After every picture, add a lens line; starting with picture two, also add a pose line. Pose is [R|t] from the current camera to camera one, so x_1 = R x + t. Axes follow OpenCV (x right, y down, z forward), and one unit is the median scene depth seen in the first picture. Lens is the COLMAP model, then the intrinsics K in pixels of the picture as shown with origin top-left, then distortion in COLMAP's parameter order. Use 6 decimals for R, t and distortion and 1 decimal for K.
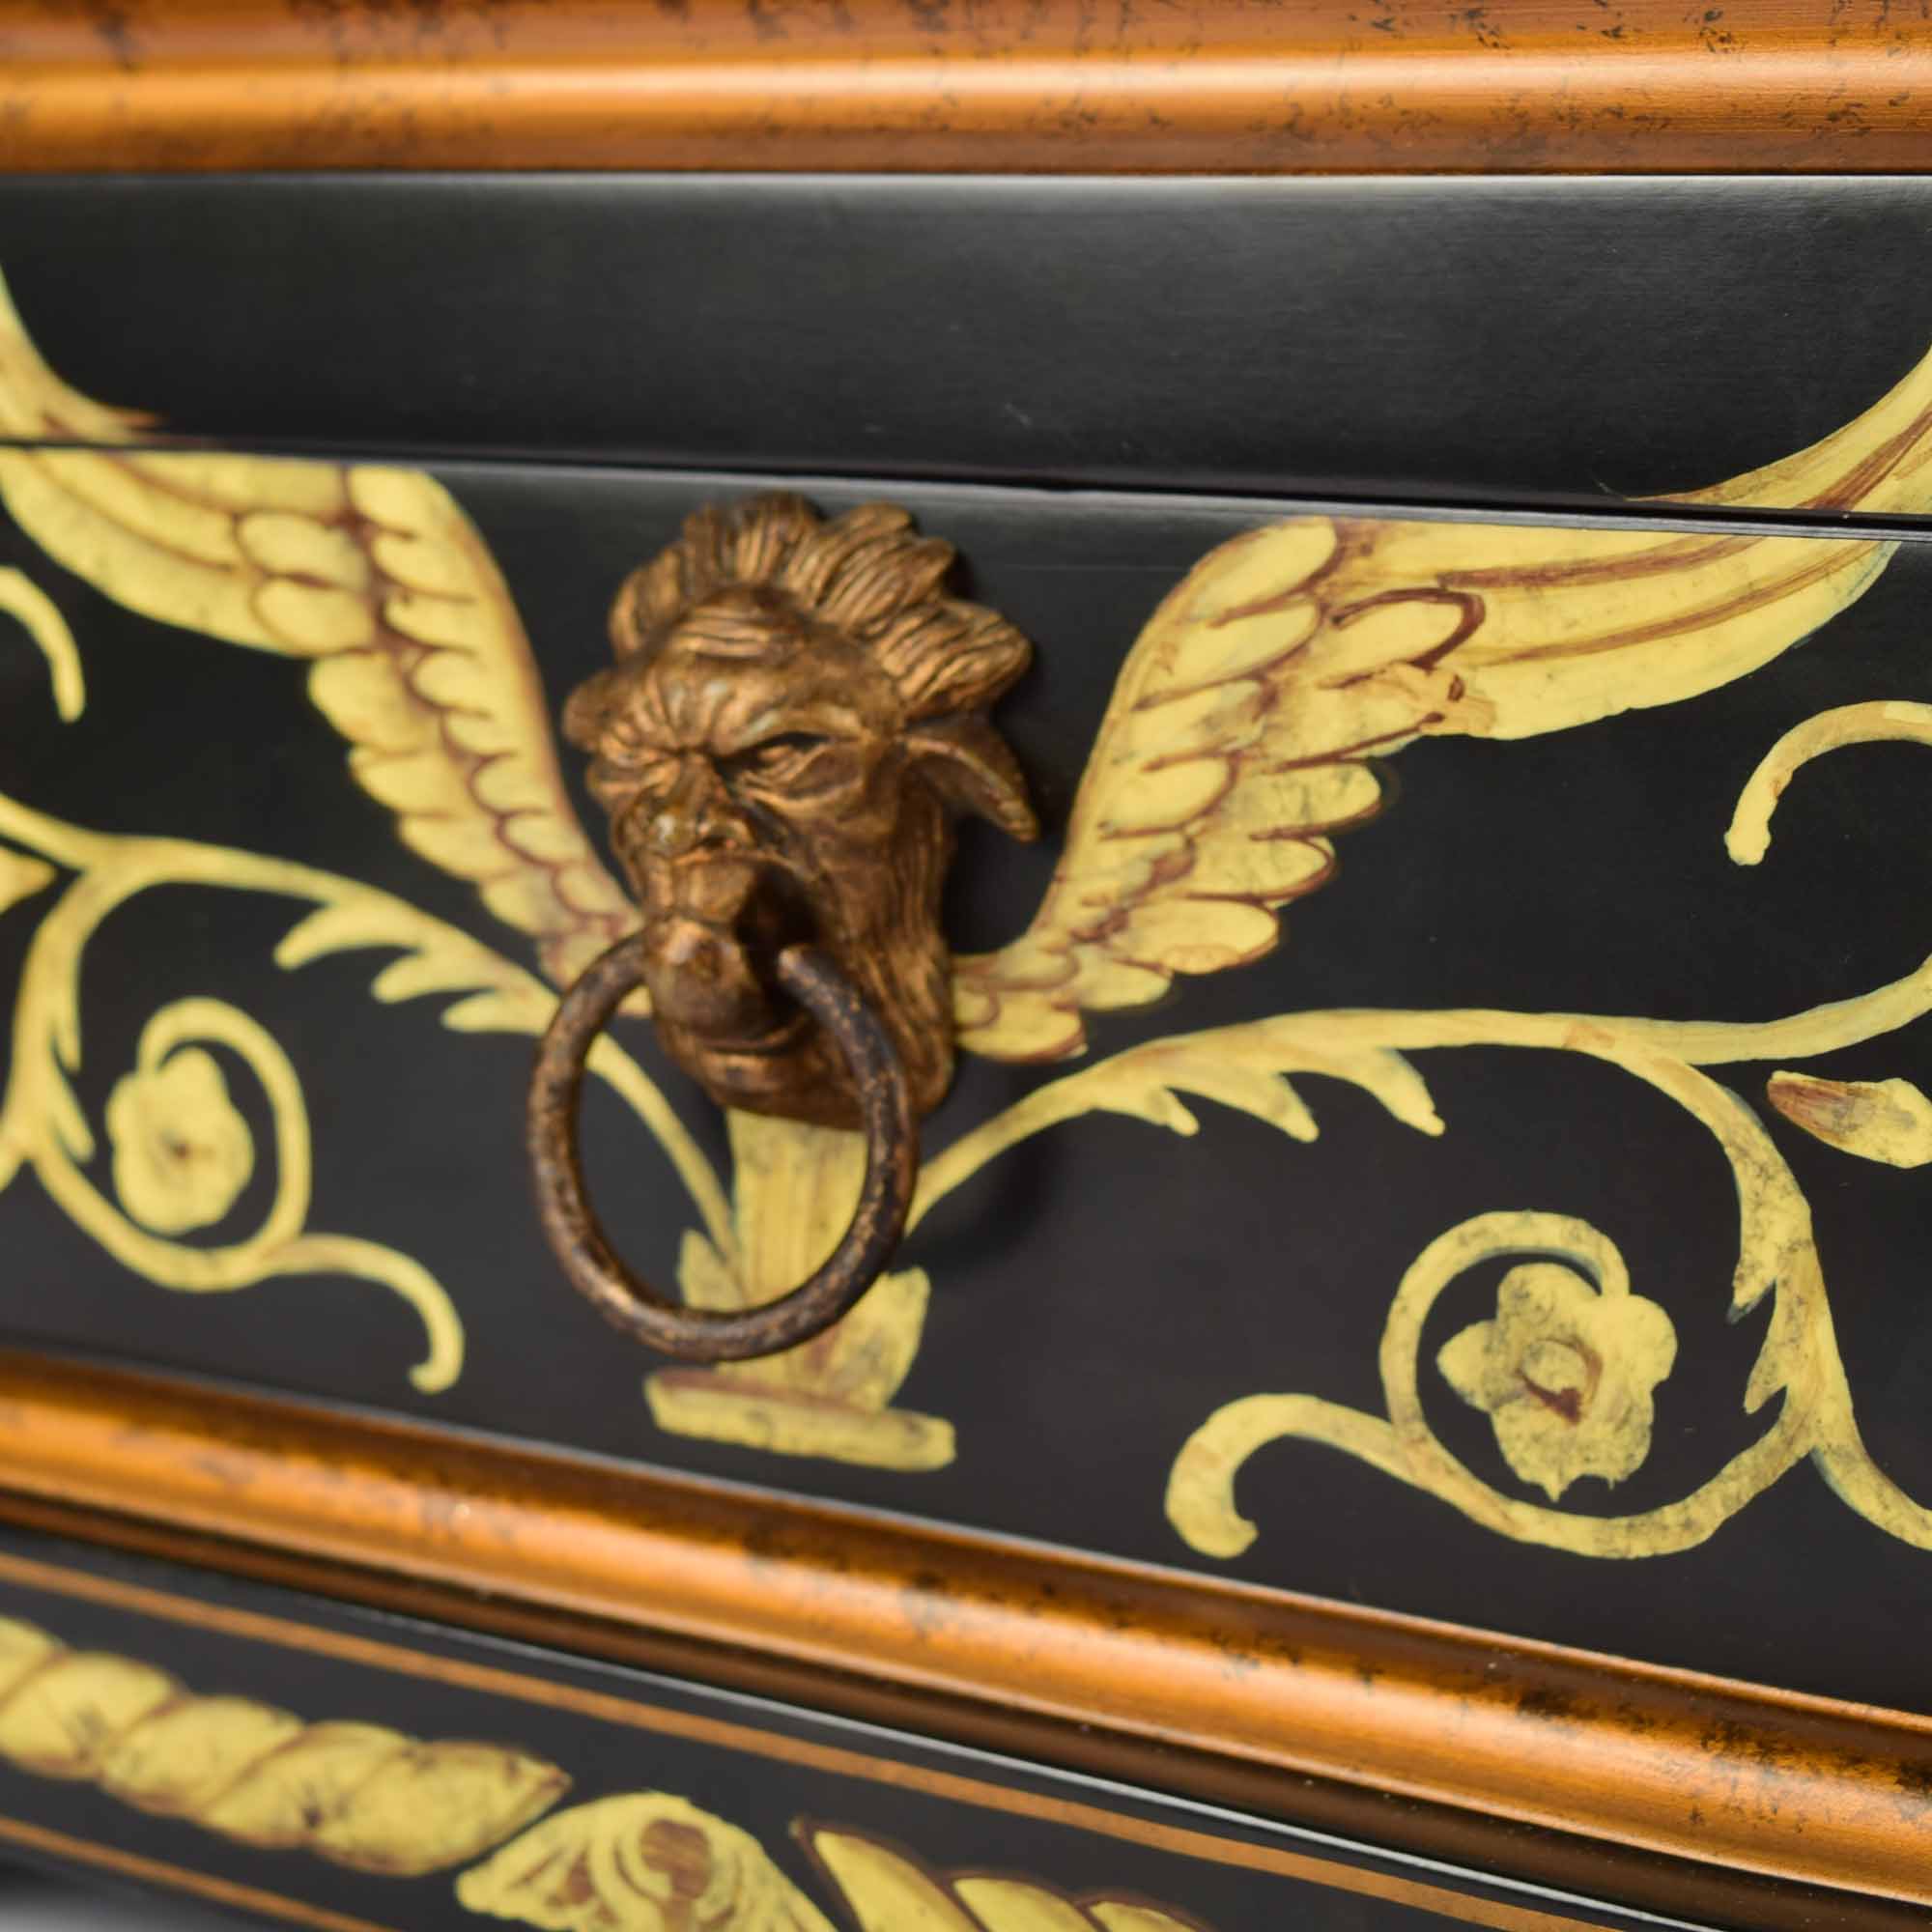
lens RADIAL K [[4200.5, 0, 882.5], [0, 4200.5, 972.9], [0, 0, 1]] dist [-0.017099, 0.071879]
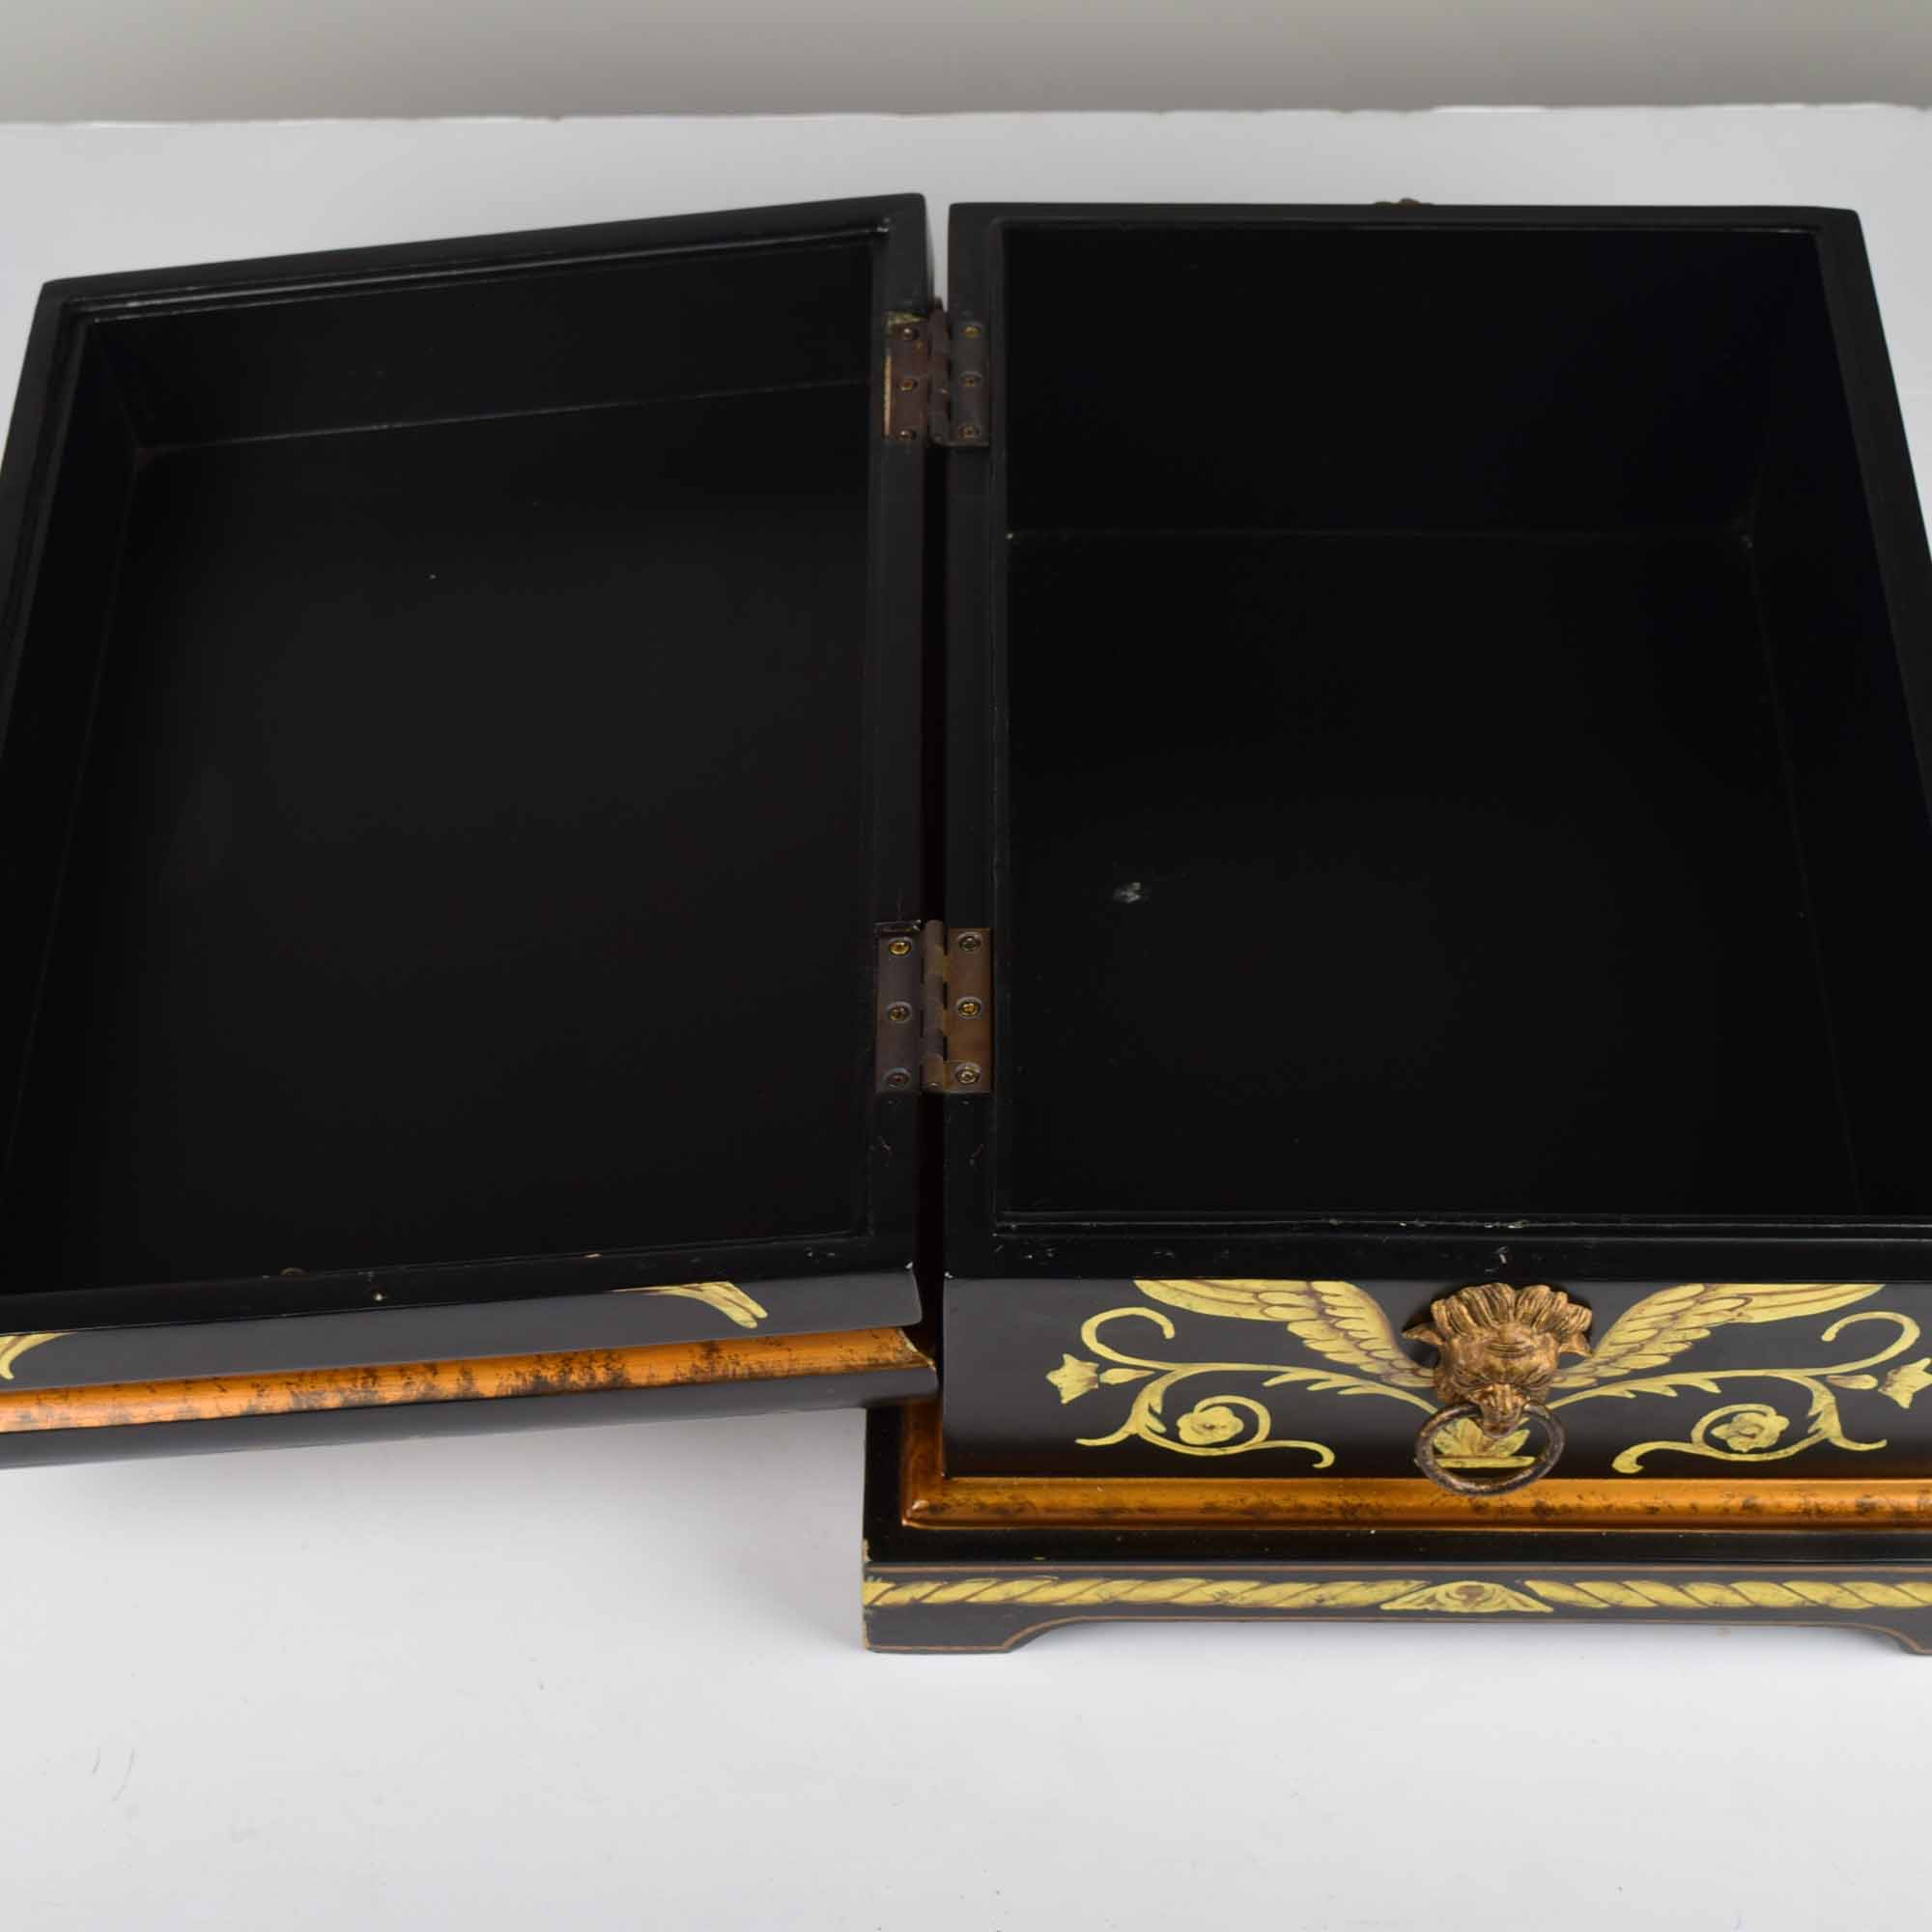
lens RADIAL K [[4200.5, 0, 882.5], [0, 4200.5, 972.9], [0, 0, 1]] dist [-0.017099, 0.071879]
pose [[0.848894, -0.412832, 0.330073, -1.333066], [0.105292, 0.744035, 0.659792, -2.371172], [-0.517969, -0.525340, 0.675075, -0.696382]]
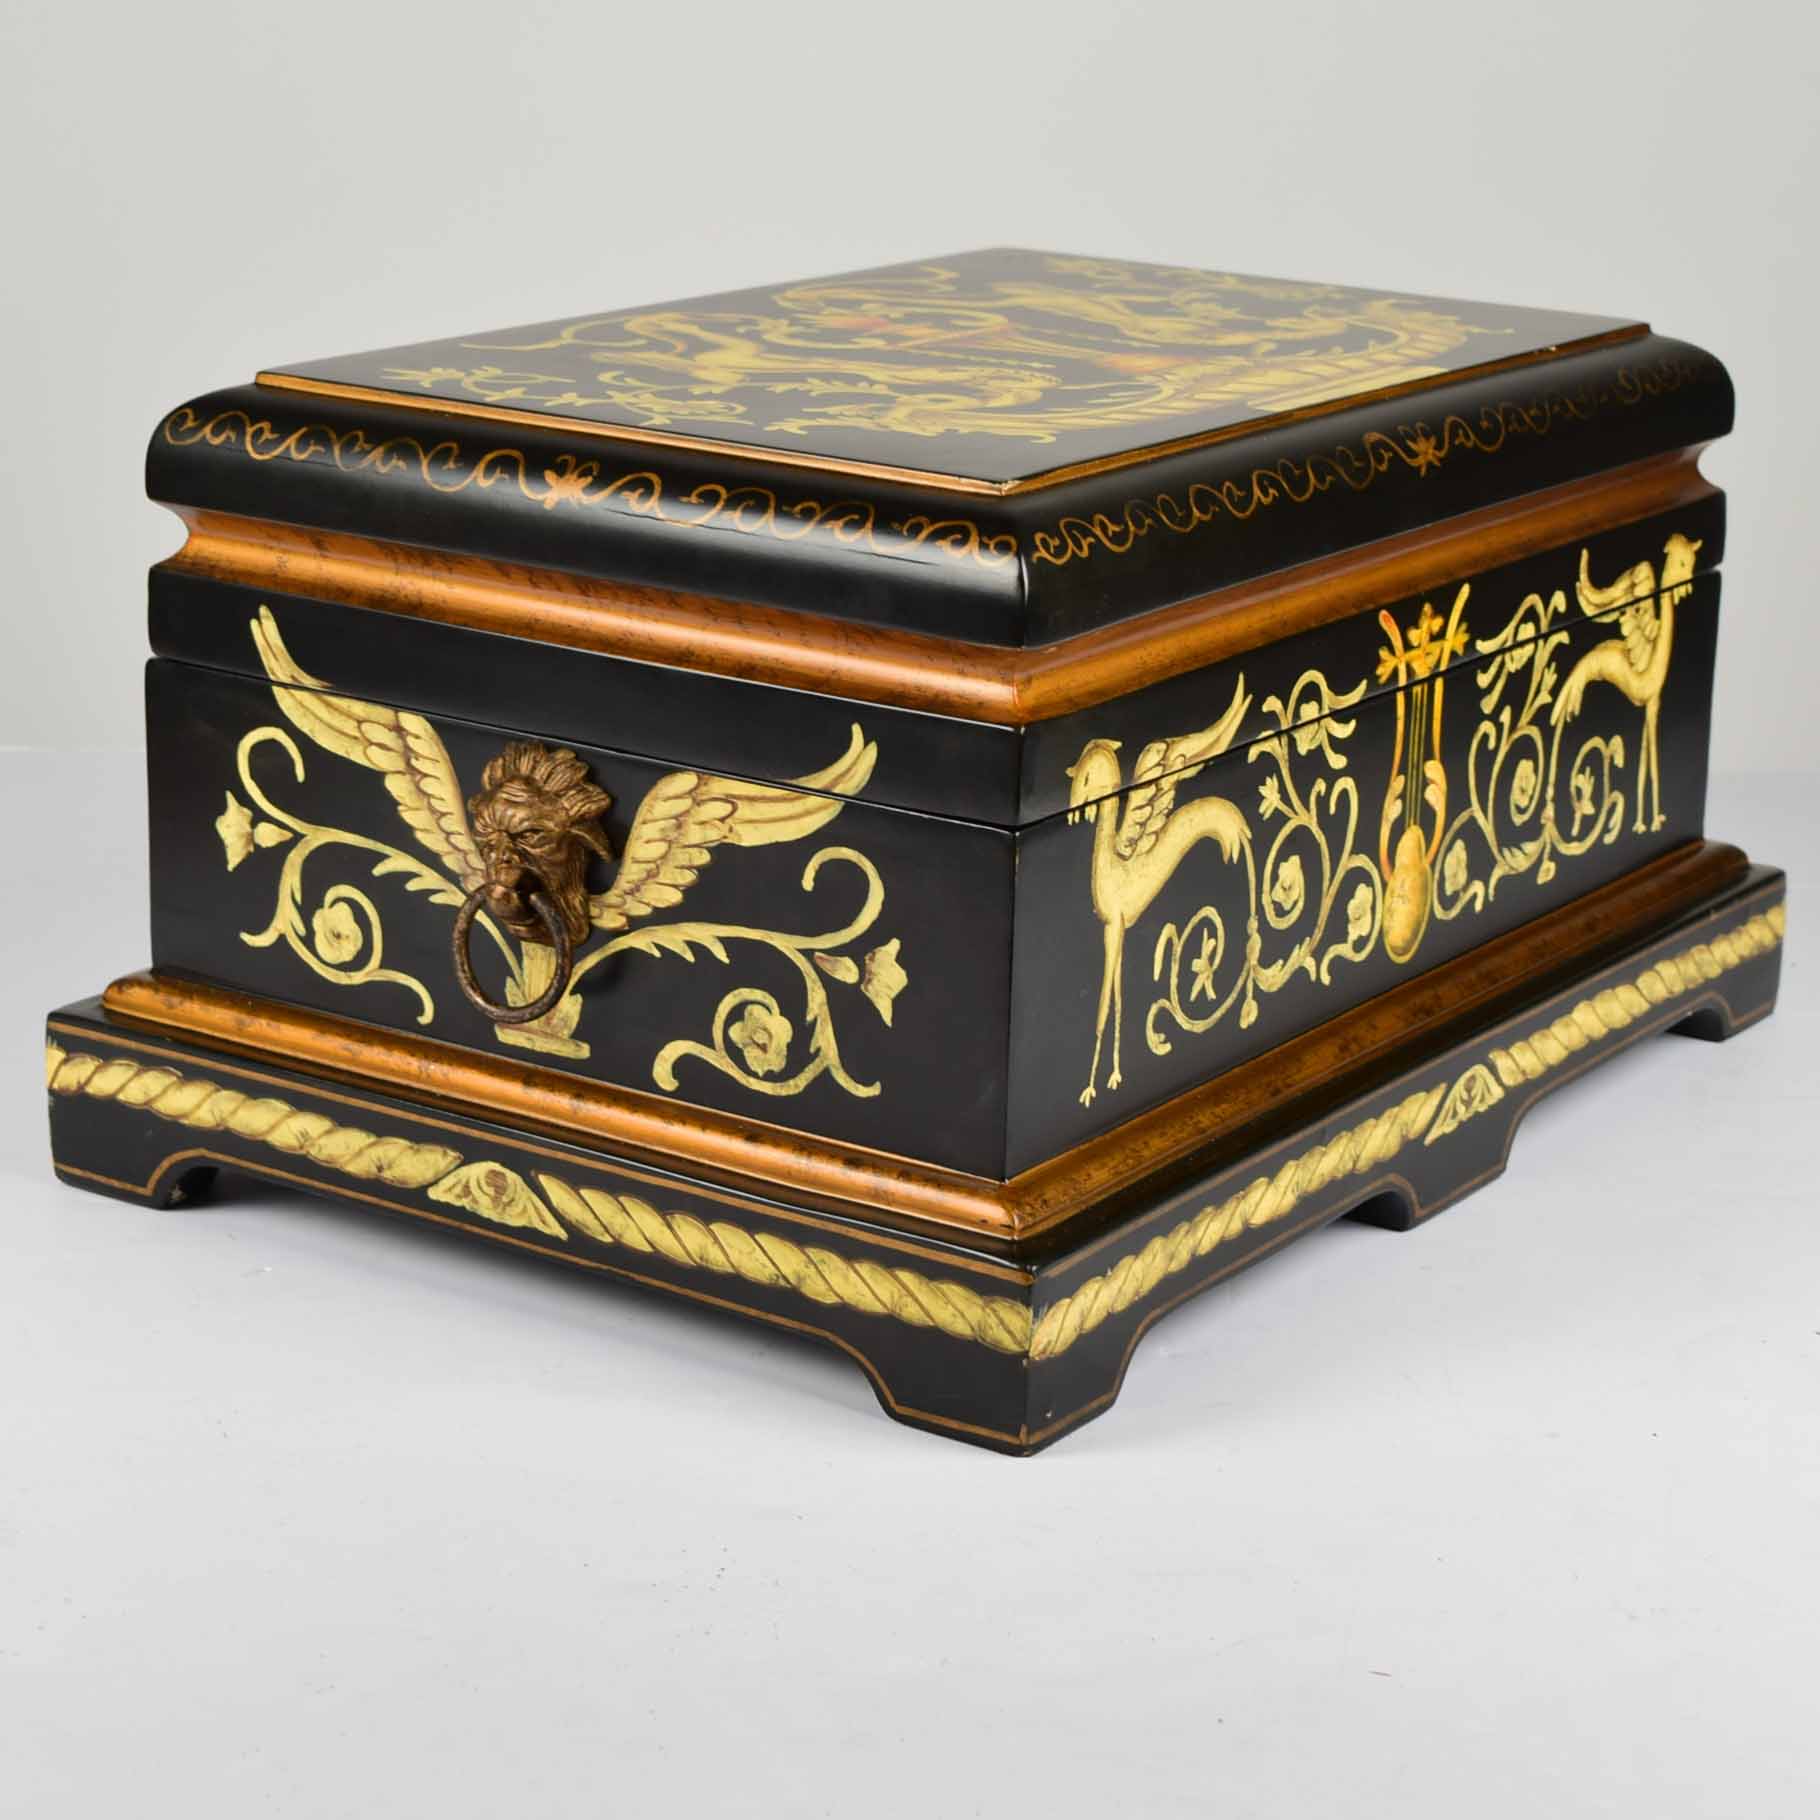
lens RADIAL K [[4318.2, 0, 910.0], [0, 4318.2, 910.0], [0, 0, 1]] dist [-0.027605, 0.075146]
pose [[0.999195, 0.027806, -0.028931, 0.351768], [-0.024605, 0.994097, 0.105672, -0.340771], [0.031699, -0.104875, 0.993980, -2.187688]]
